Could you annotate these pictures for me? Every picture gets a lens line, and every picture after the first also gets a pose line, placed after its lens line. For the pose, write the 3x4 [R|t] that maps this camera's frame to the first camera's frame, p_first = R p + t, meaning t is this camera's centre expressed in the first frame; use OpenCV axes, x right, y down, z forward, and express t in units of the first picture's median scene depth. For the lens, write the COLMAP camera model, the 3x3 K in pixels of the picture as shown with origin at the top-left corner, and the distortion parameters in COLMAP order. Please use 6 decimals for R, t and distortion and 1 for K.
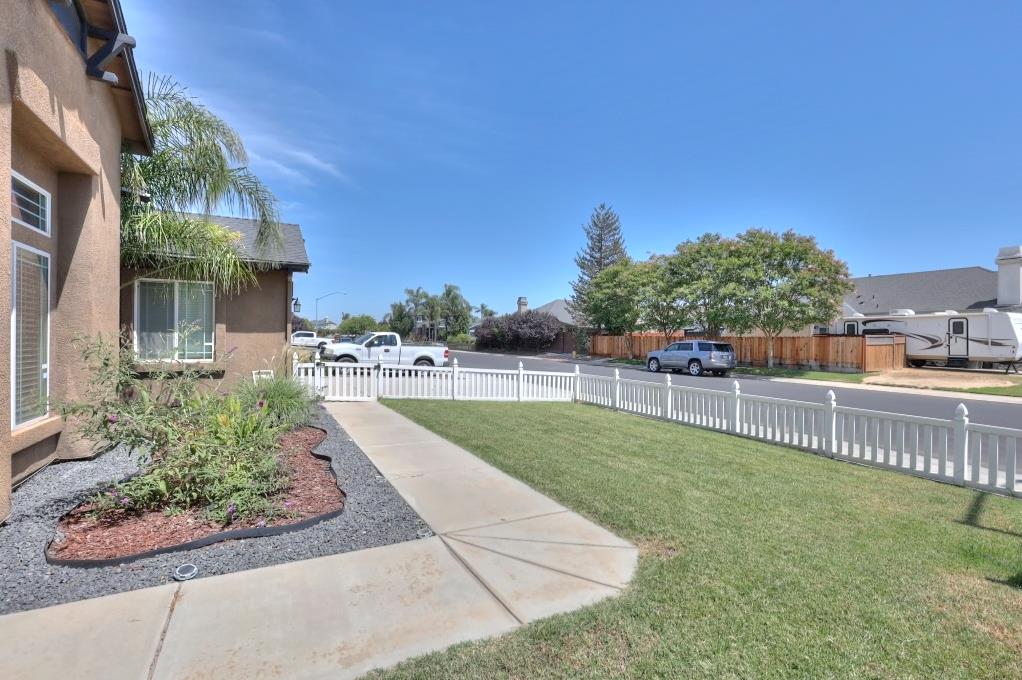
lens RADIAL K [[451.7, 0, 516.7], [0, 451.7, 339.7], [0, 0, 1]] dist [-0.002083, -0.000288]
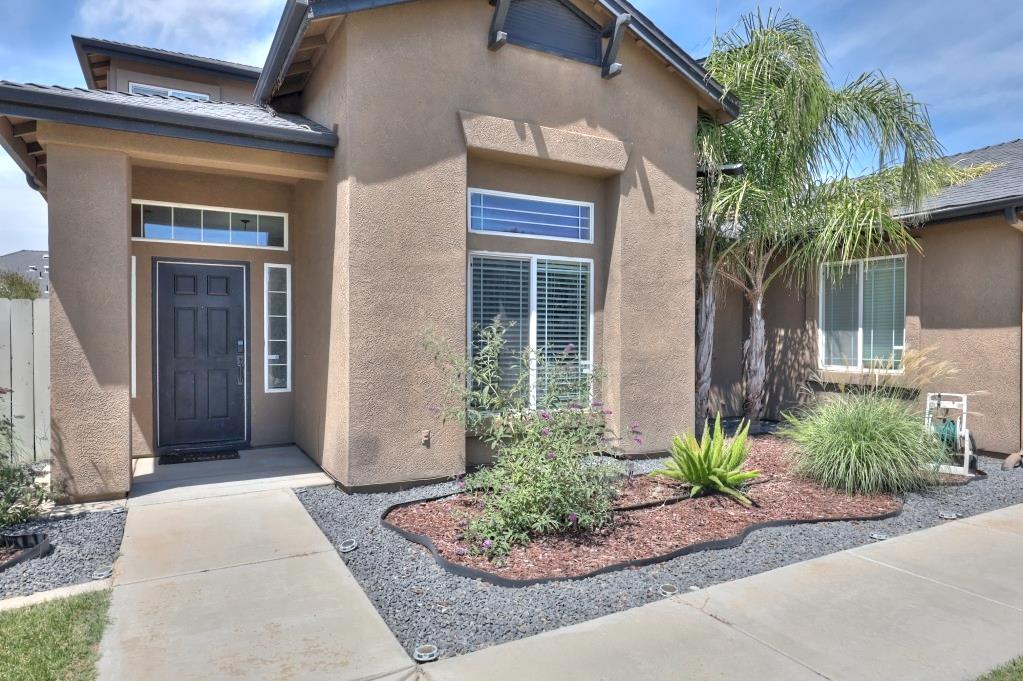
lens RADIAL K [[628.2, 0, 511.1], [0, 628.2, 328.4], [0, 0, 1]] dist [0.001785, -0.000089]
pose [[-0.001881, -0.024280, -0.999703, 0.113995], [-0.005859, 0.999688, -0.024268, 0.003323], [0.999981, 0.005811, -0.002022, 0.198529]]
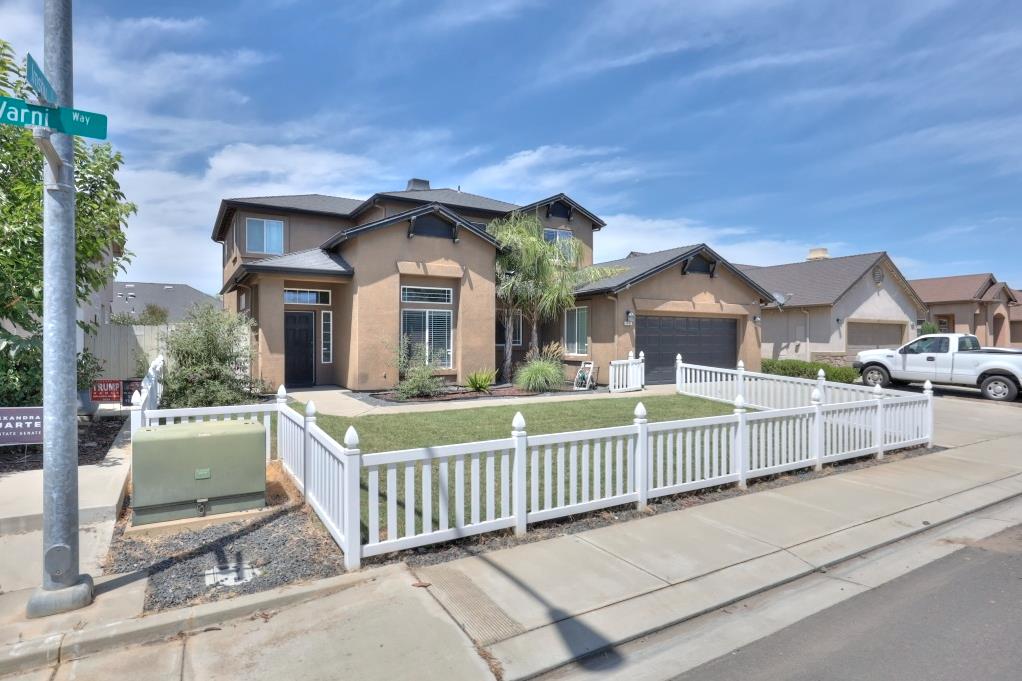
lens RADIAL K [[551.1, 0, 511.0], [0, 551.1, 340.5], [0, 0, 1]] dist [0.033045, 0.000141]
pose [[0.037380, -0.024734, -0.998995, 0.581854], [-0.003881, 0.999682, -0.024897, 0.019946], [0.999294, 0.004807, 0.037272, 0.303250]]
